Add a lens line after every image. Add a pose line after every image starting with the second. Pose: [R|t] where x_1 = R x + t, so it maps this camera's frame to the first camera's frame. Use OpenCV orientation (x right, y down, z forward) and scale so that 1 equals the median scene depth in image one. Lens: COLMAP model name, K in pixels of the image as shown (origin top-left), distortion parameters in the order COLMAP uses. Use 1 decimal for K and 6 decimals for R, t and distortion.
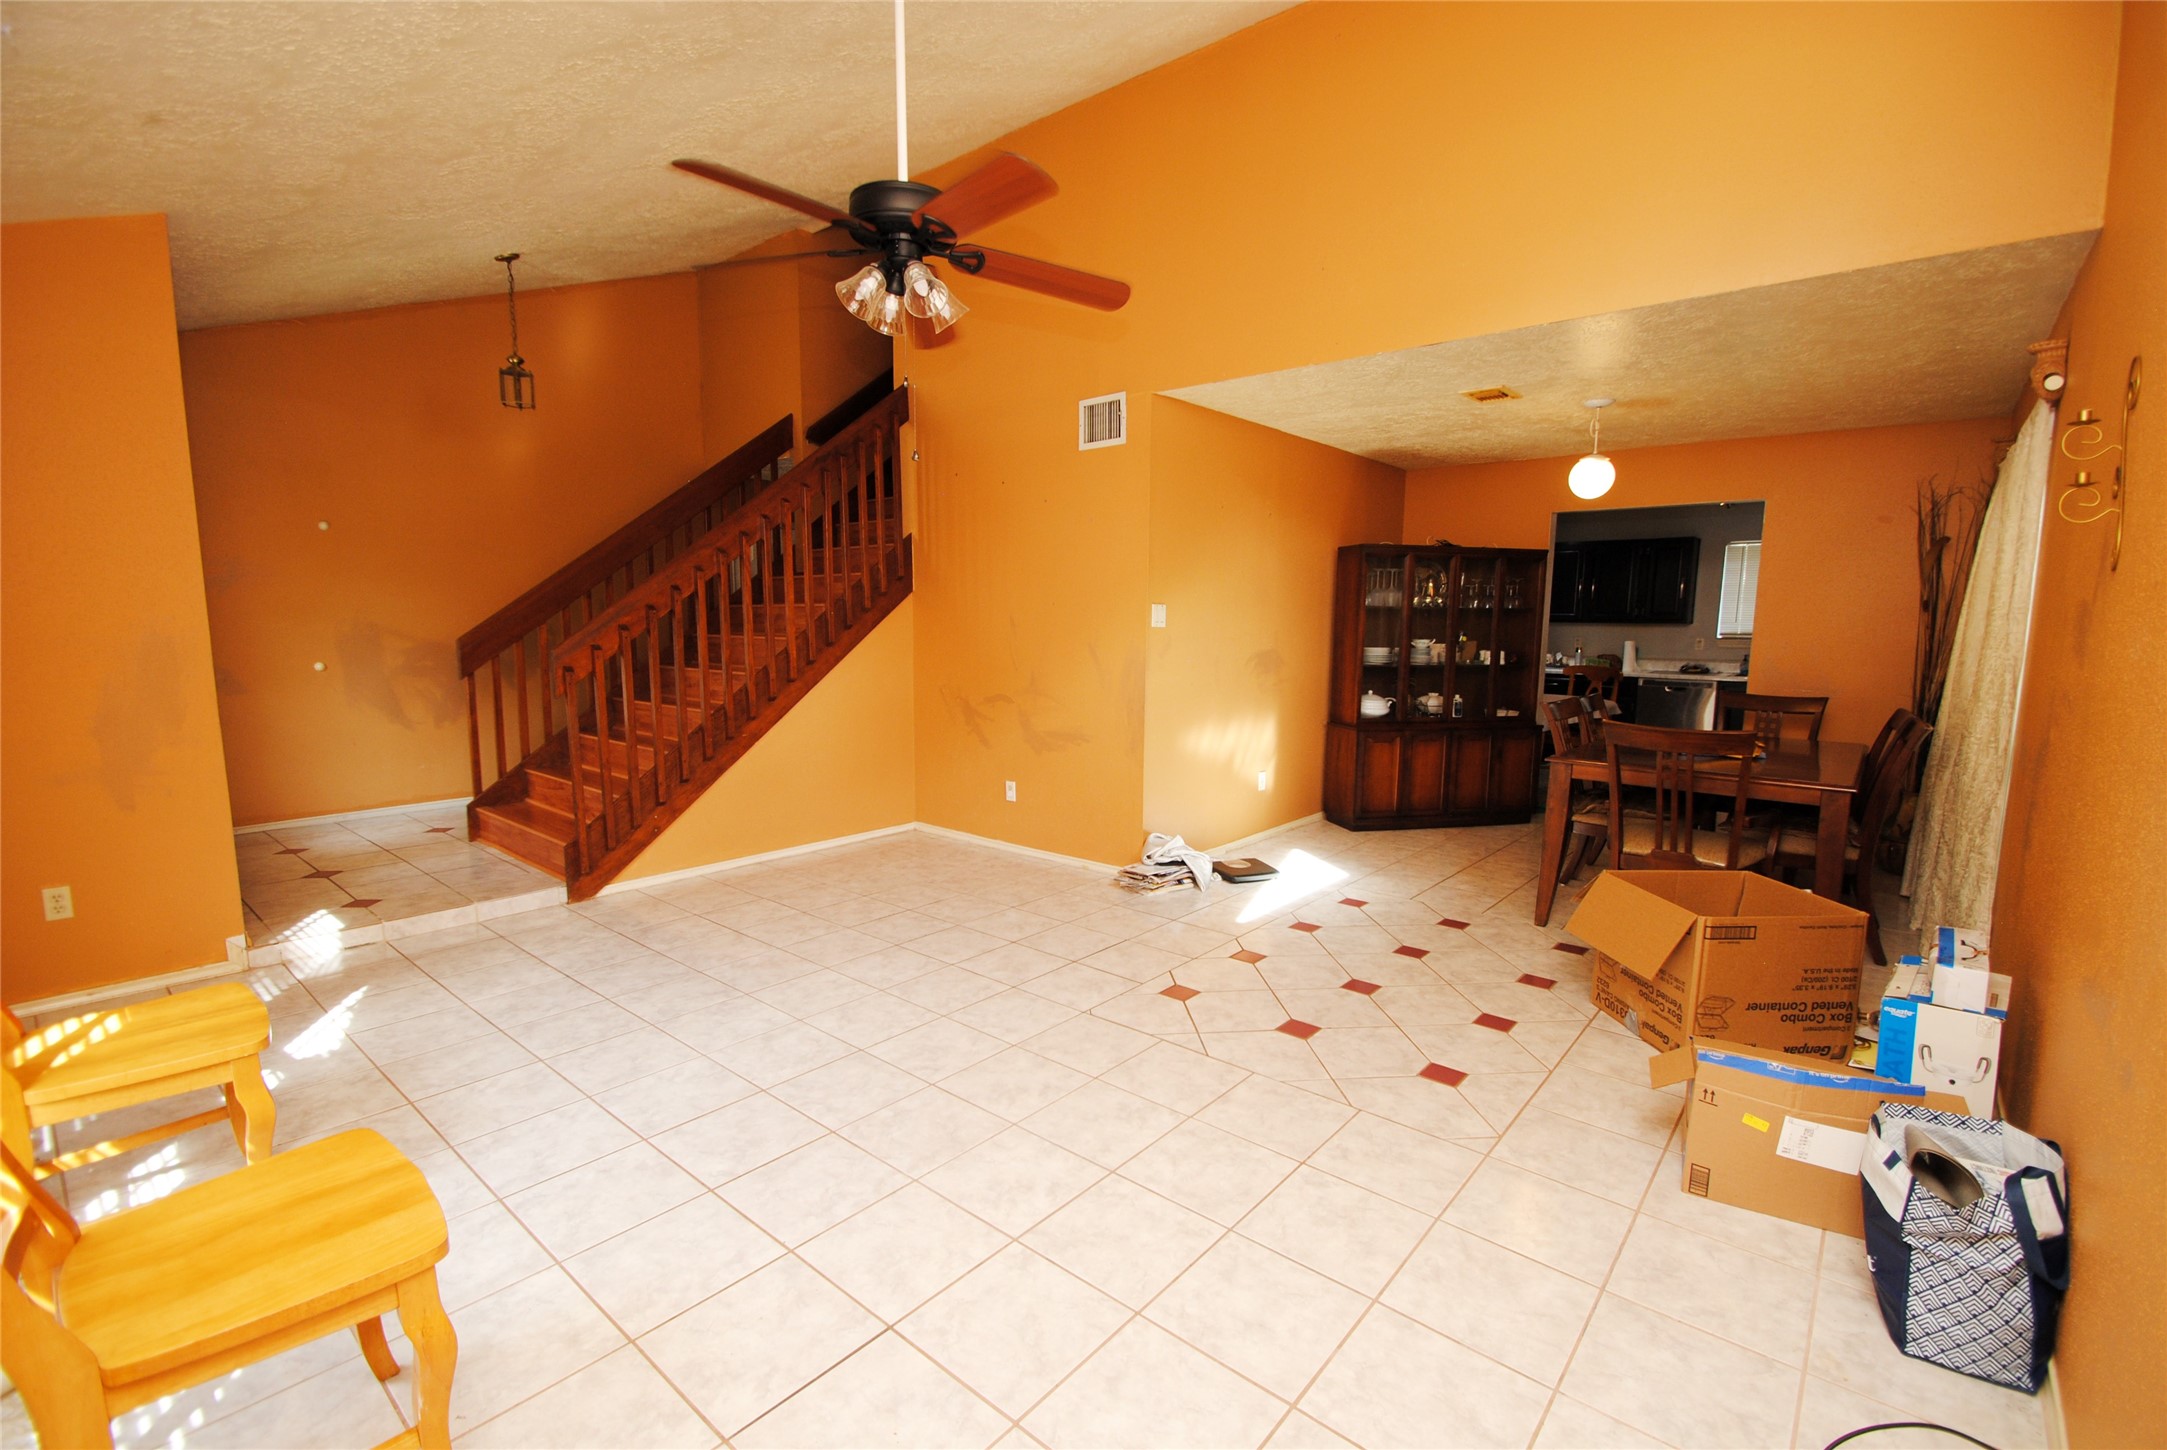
lens RADIAL K [[951.2, 0, 1091.3], [0, 951.2, 734.6], [0, 0, 1]] dist [0.000257, -0.000081]
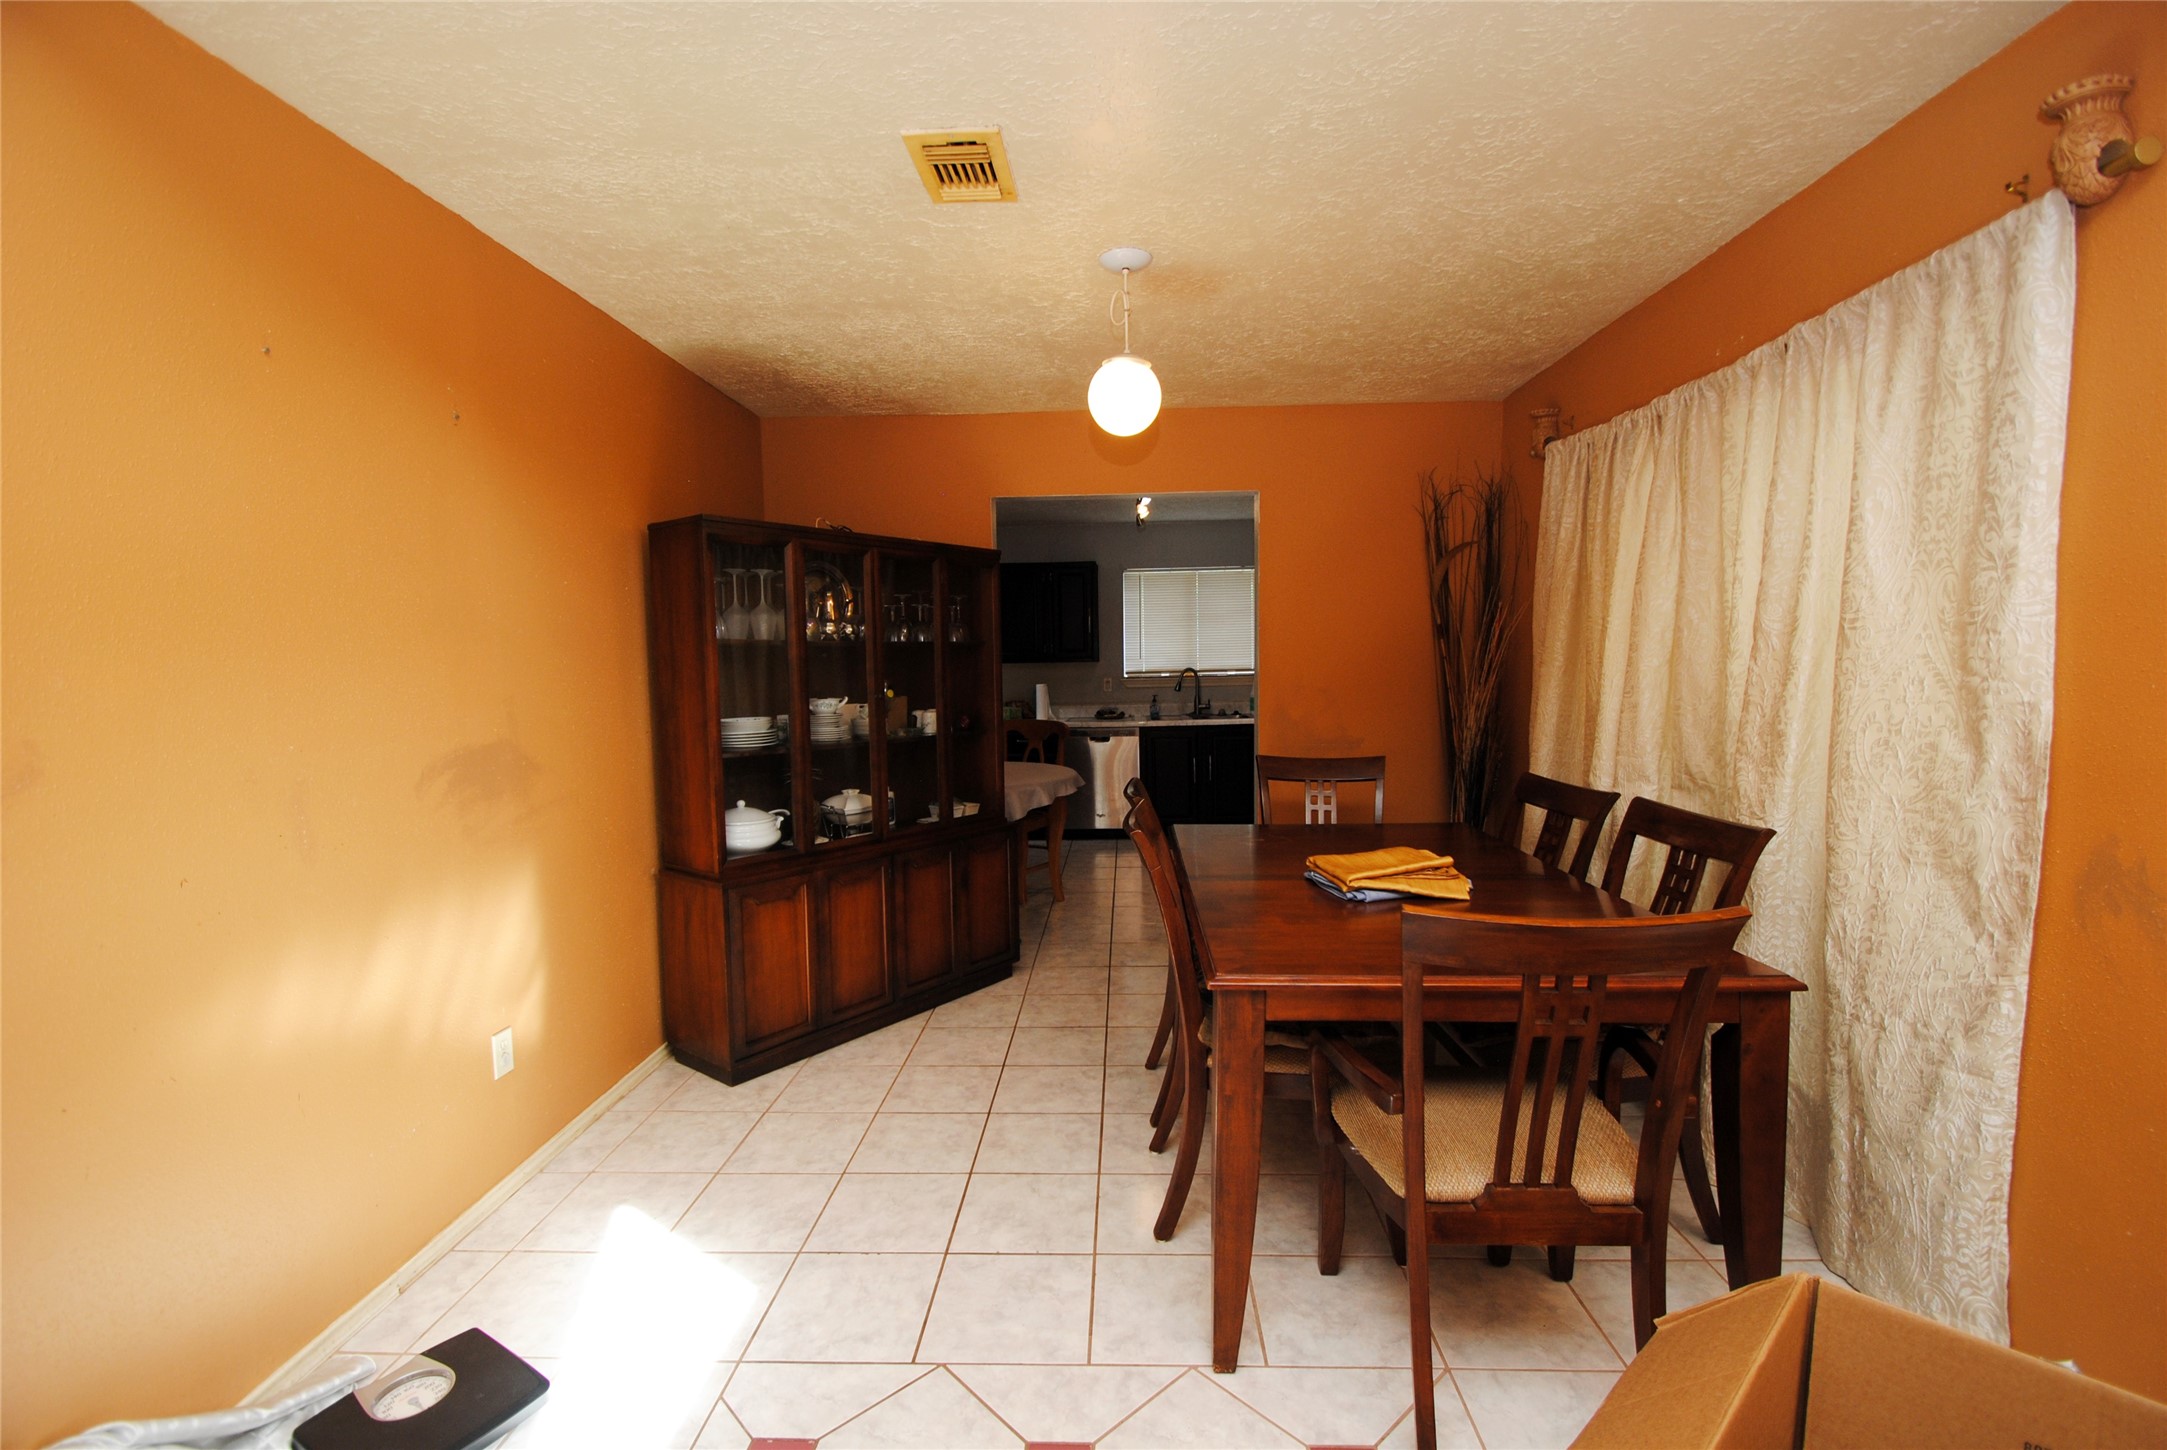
lens RADIAL K [[951.2, 0, 1091.3], [0, 951.2, 734.6], [0, 0, 1]] dist [0.000257, -0.000081]
pose [[0.786894, -0.069607, 0.613150, 0.127867], [0.099771, 0.994896, -0.015099, -0.055277], [-0.608970, 0.073056, 0.789822, 0.469624]]
